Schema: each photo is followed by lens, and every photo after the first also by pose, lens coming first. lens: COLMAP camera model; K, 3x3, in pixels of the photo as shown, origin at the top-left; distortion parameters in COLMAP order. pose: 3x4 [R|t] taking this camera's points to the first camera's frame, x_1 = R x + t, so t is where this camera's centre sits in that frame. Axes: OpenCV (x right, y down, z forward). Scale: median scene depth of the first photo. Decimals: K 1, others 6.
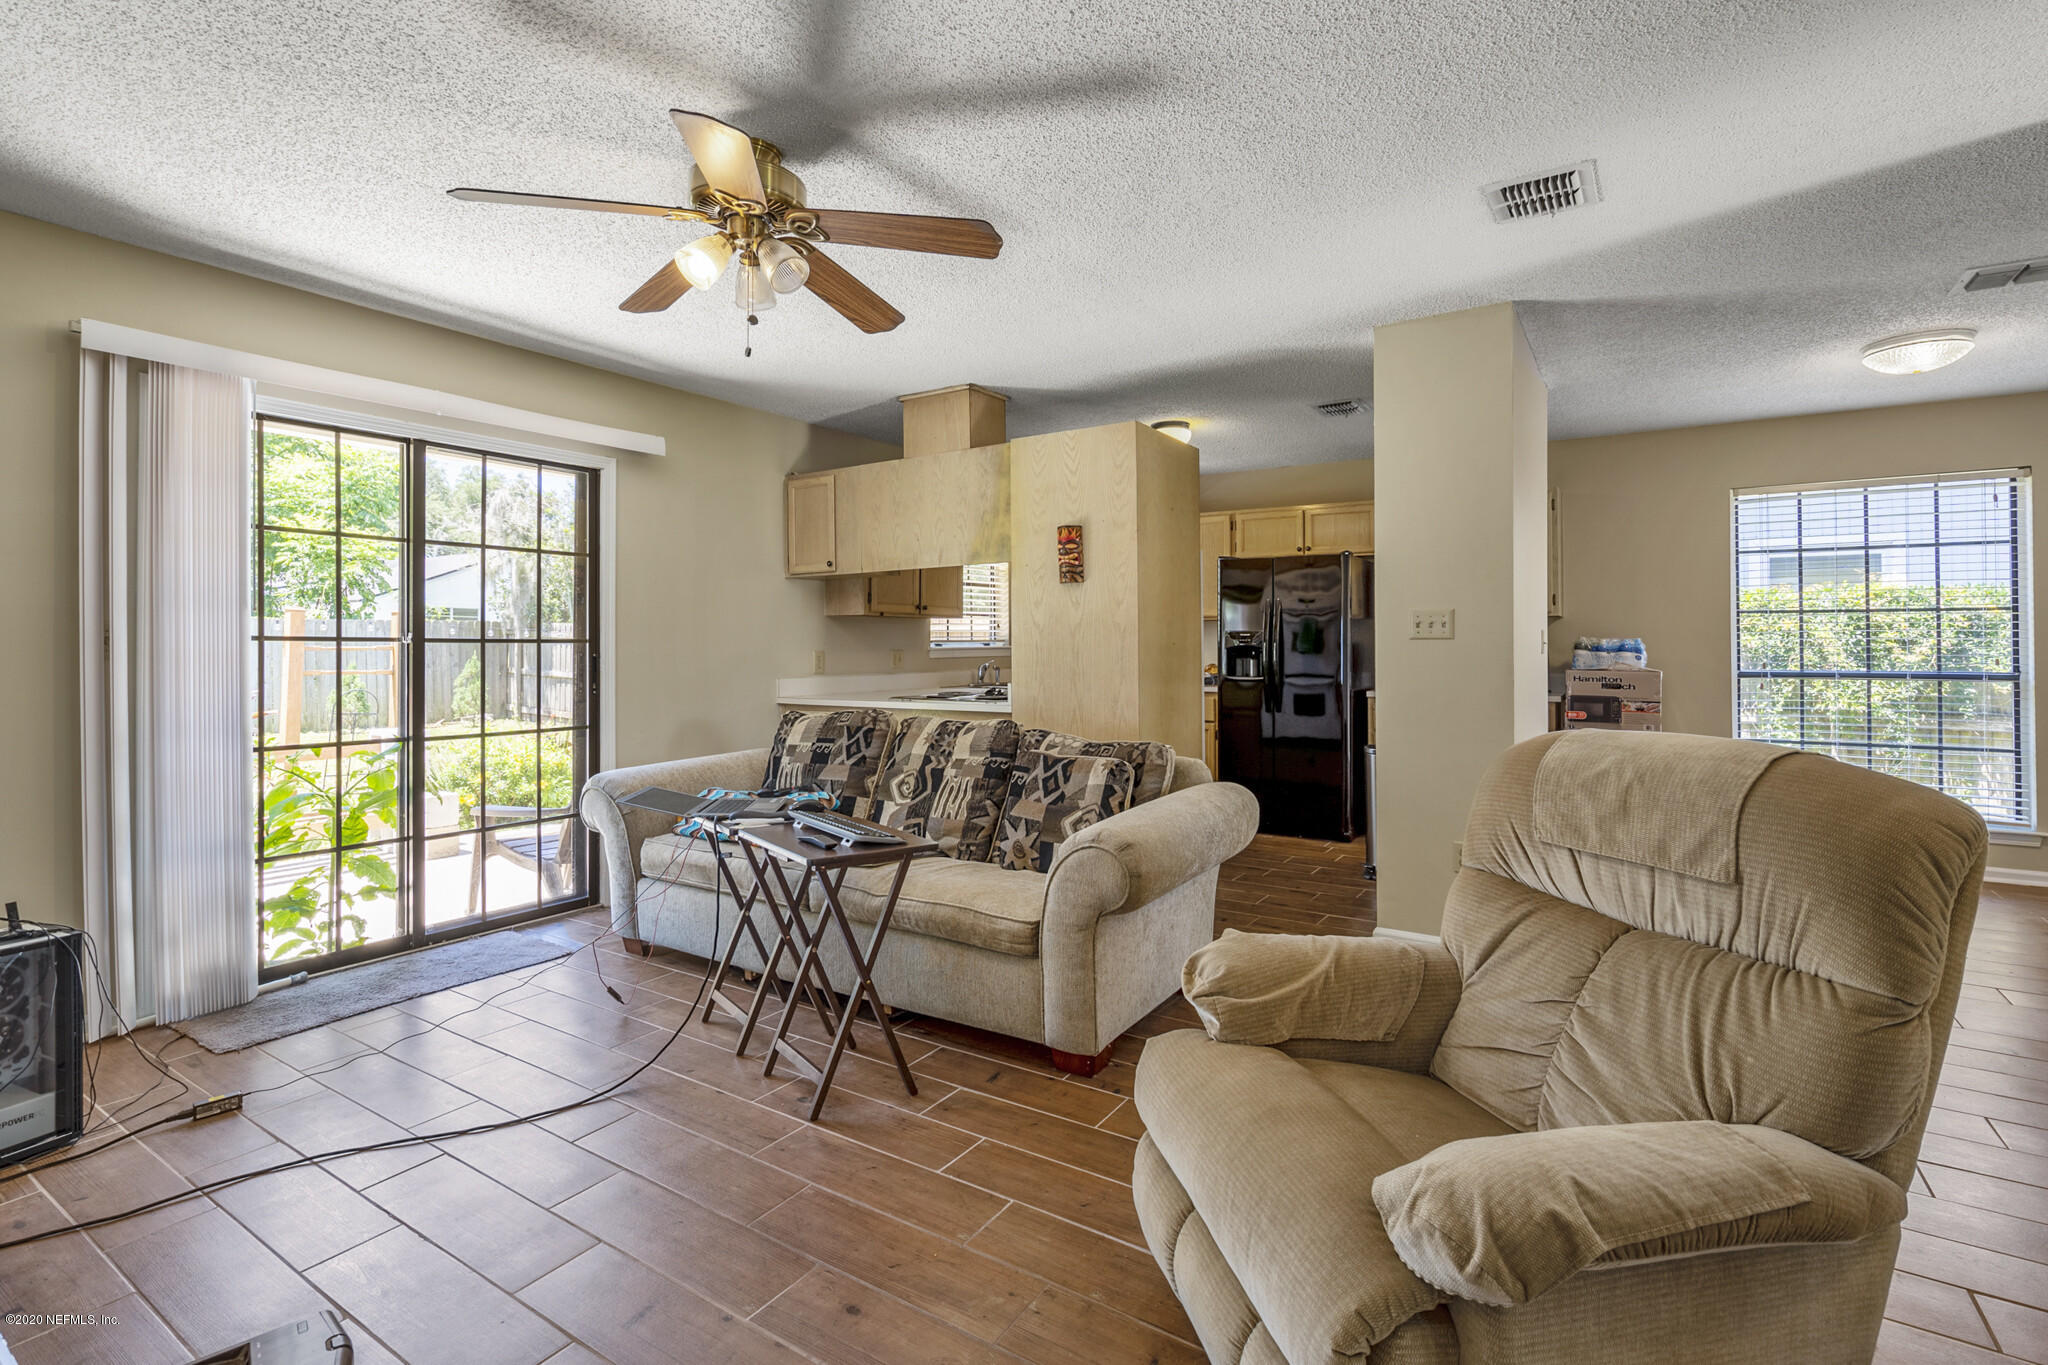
lens RADIAL K [[964.9, 0, 1021.8], [0, 964.9, 659.1], [0, 0, 1]] dist [0.001426, 0.000528]
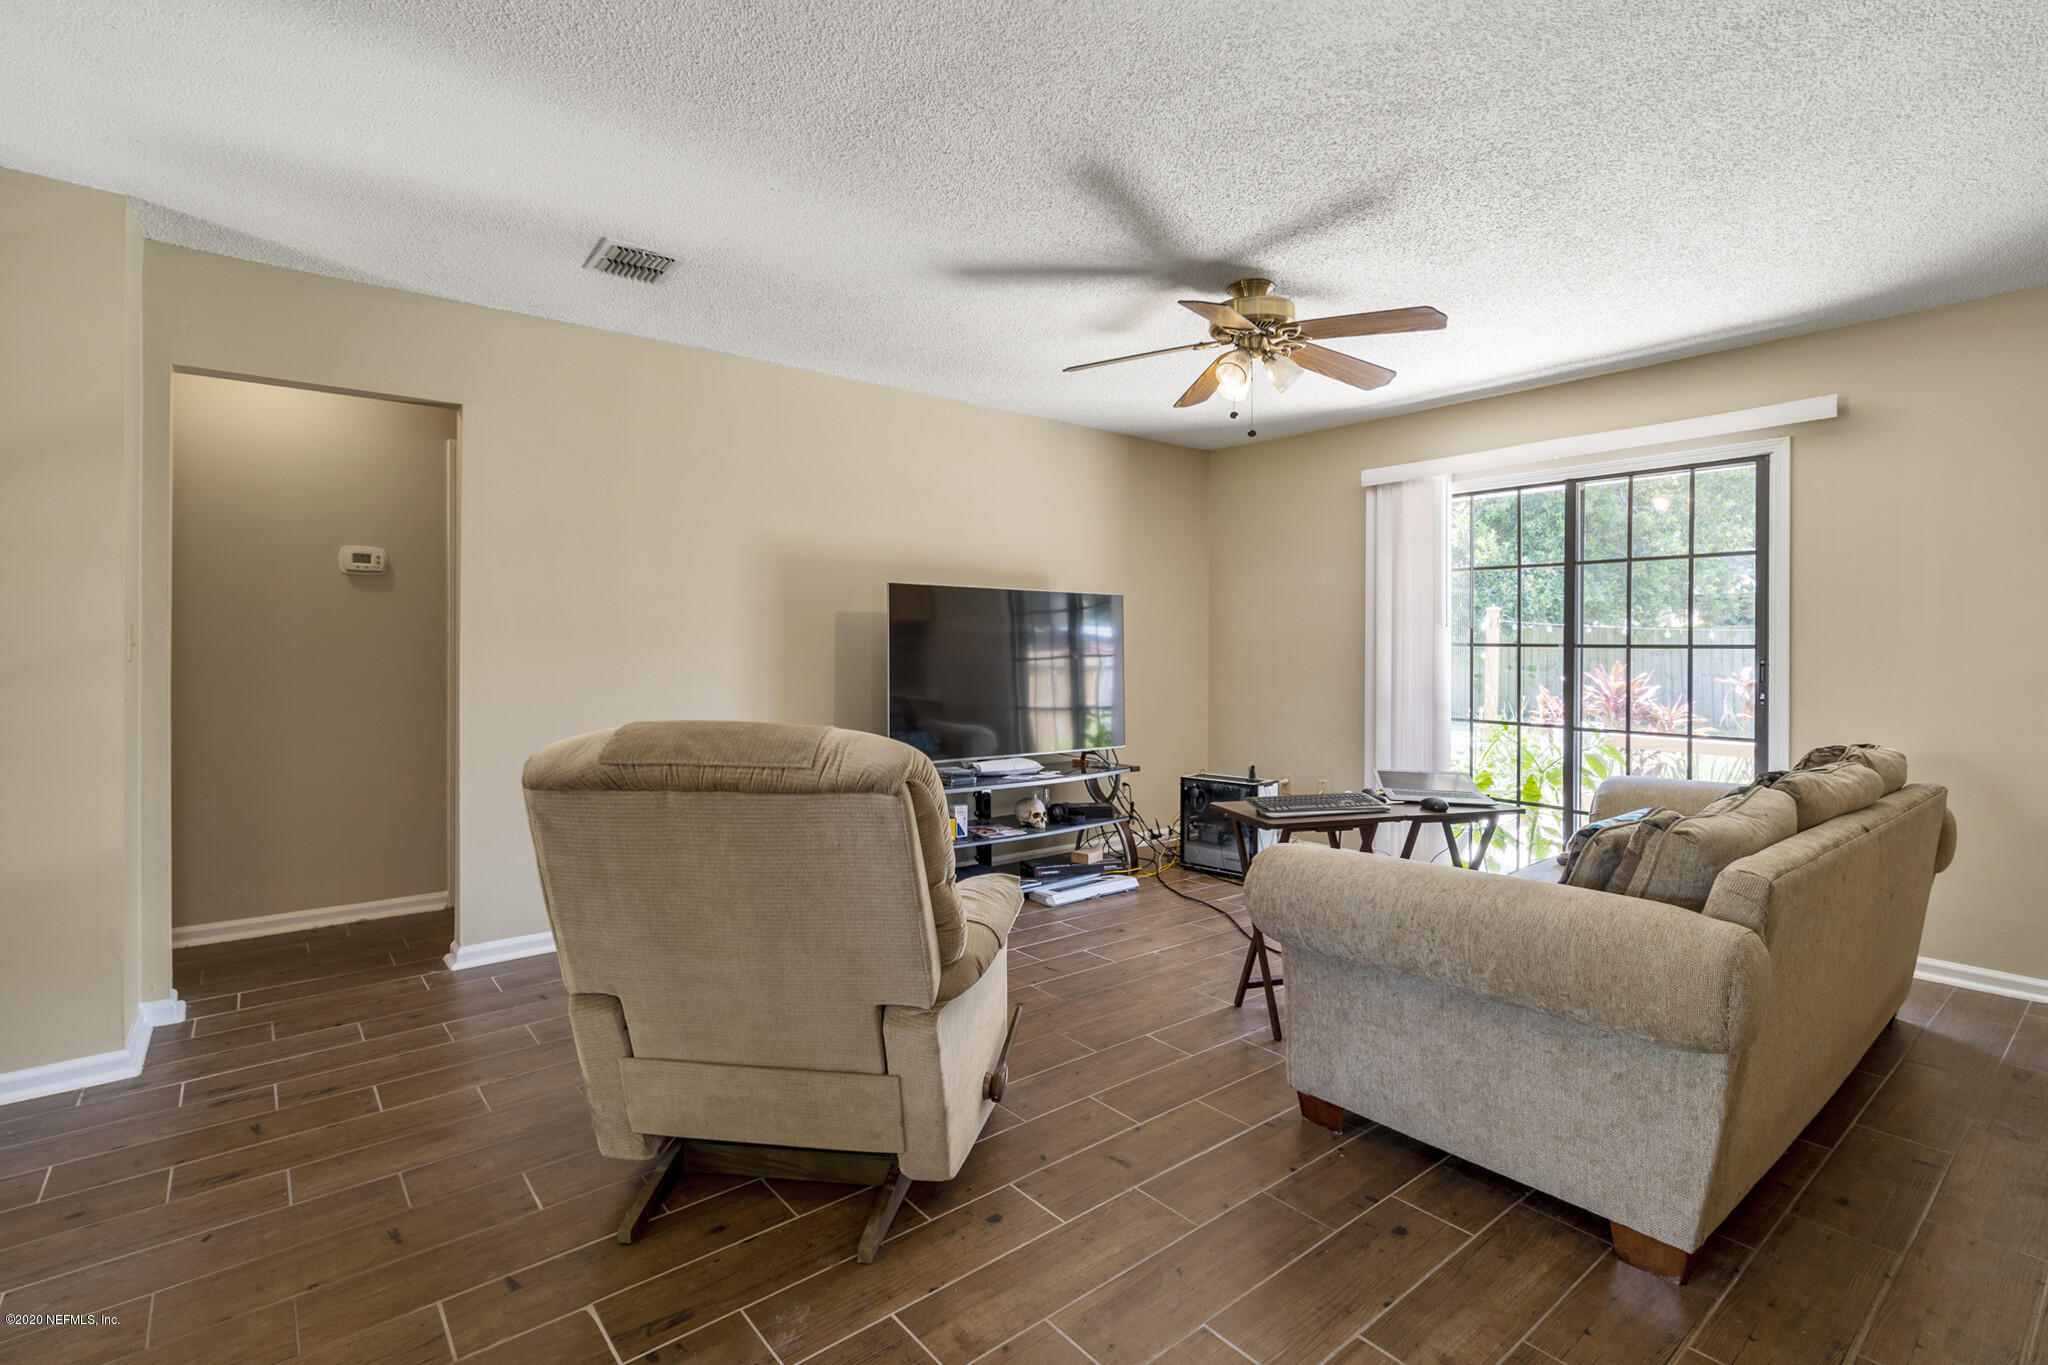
lens RADIAL K [[964.9, 0, 1021.8], [0, 964.9, 659.1], [0, 0, 1]] dist [0.001426, 0.000528]
pose [[-0.301818, 0.004502, -0.953355, 0.641750], [-0.022093, 0.999687, 0.011716, -0.002181], [0.953109, 0.024599, -0.301625, 0.636130]]
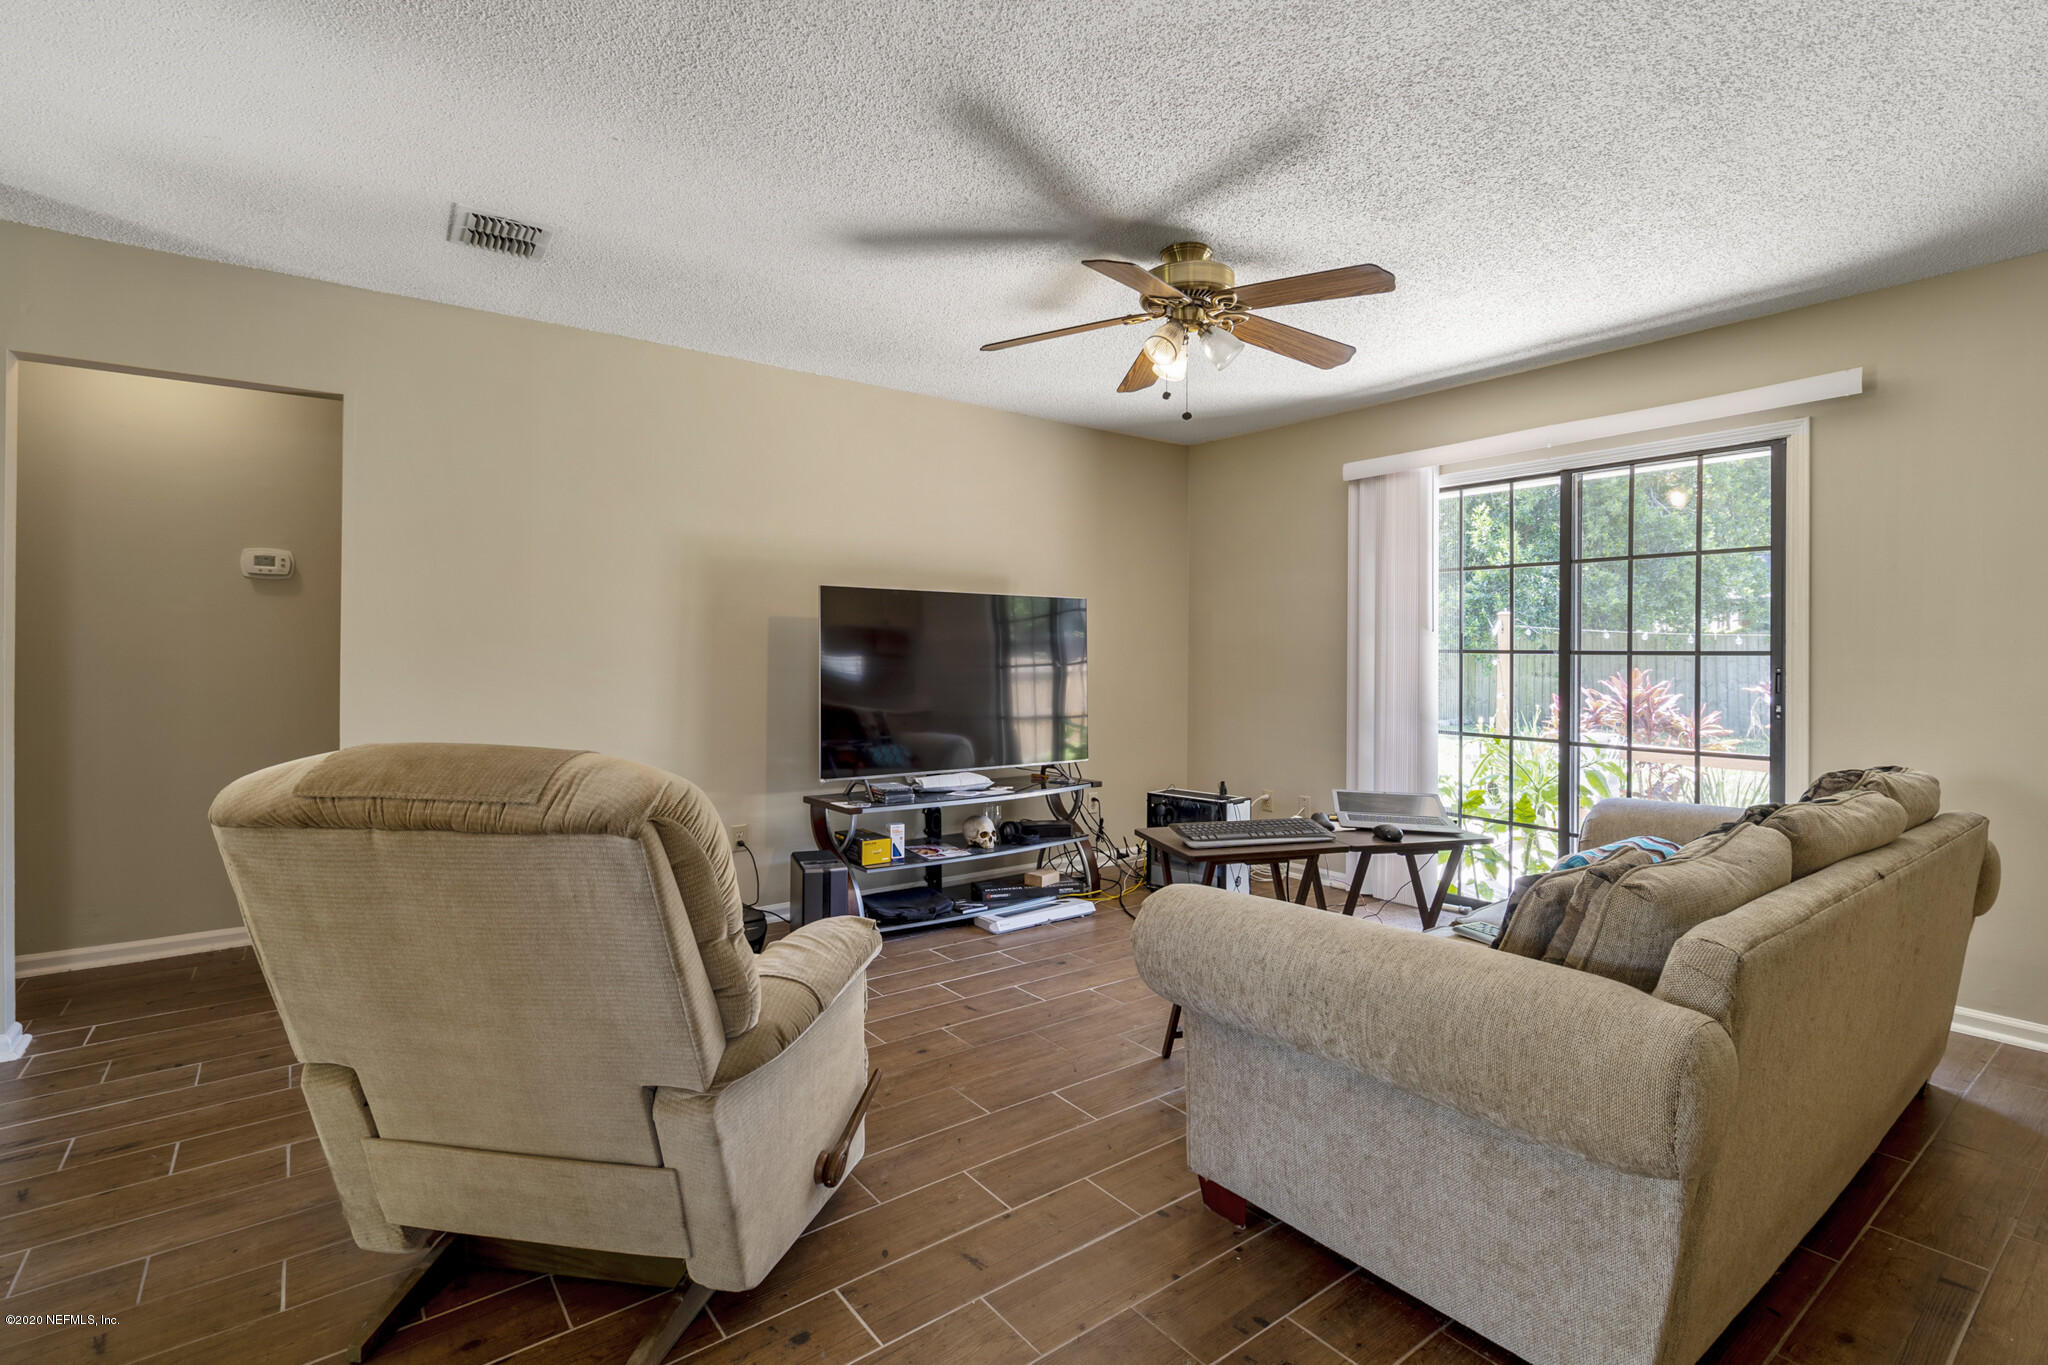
lens RADIAL K [[957.0, 0, 1018.7], [0, 957.0, 664.2], [0, 0, 1]] dist [0.000870, 0.000437]
pose [[-0.336176, 0.003239, -0.941794, 0.535494], [-0.021599, 0.999705, 0.011149, -0.004761], [0.941551, 0.024090, -0.336007, 0.696473]]
